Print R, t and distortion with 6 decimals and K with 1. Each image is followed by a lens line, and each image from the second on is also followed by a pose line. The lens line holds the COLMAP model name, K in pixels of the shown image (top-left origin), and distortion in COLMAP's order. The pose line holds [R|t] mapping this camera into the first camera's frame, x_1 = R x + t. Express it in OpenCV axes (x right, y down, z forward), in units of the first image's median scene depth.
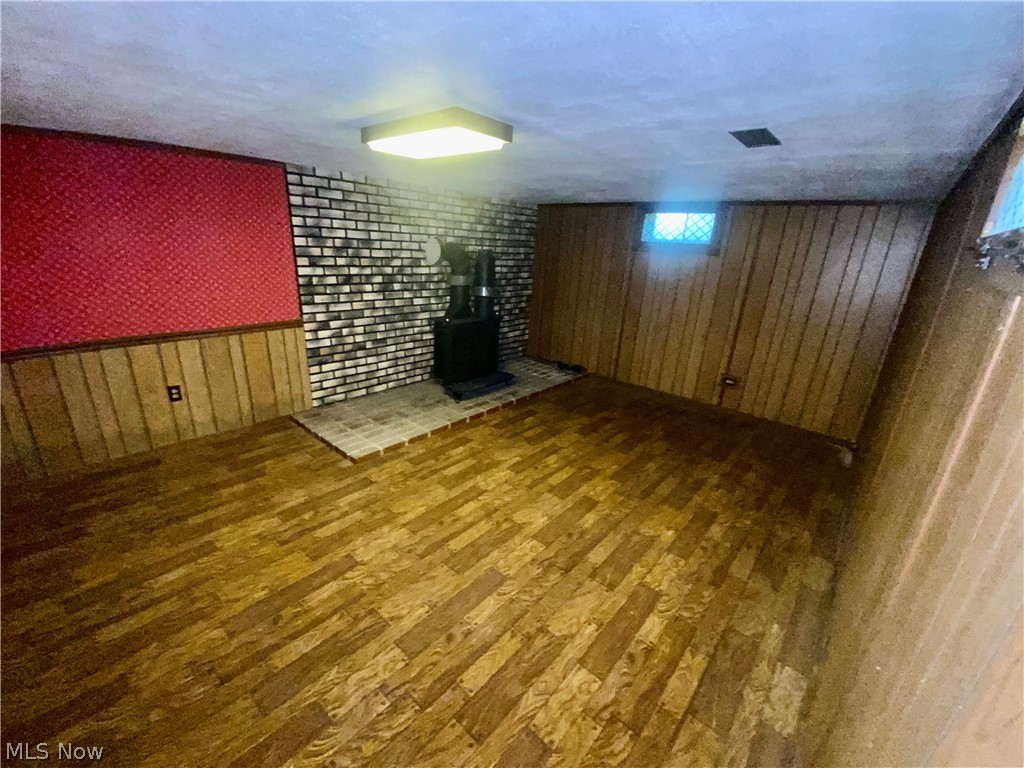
lens RADIAL K [[407.1, 0, 514.6], [0, 407.1, 380.5], [0, 0, 1]] dist [0.000853, -0.000510]
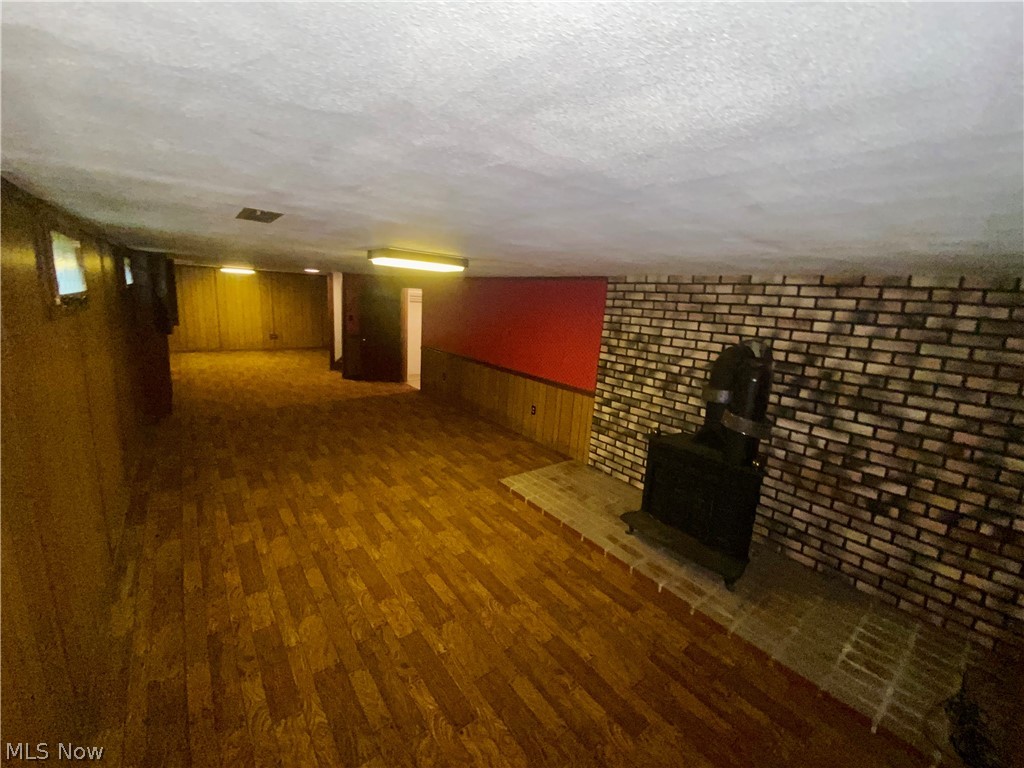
lens RADIAL K [[407.1, 0, 514.6], [0, 407.1, 380.5], [0, 0, 1]] dist [0.000853, -0.000510]
pose [[-0.179287, 0.129286, -0.975265, 0.682648], [-0.378446, 0.905982, 0.189673, -0.302152], [0.908094, 0.403091, -0.113503, 0.835800]]
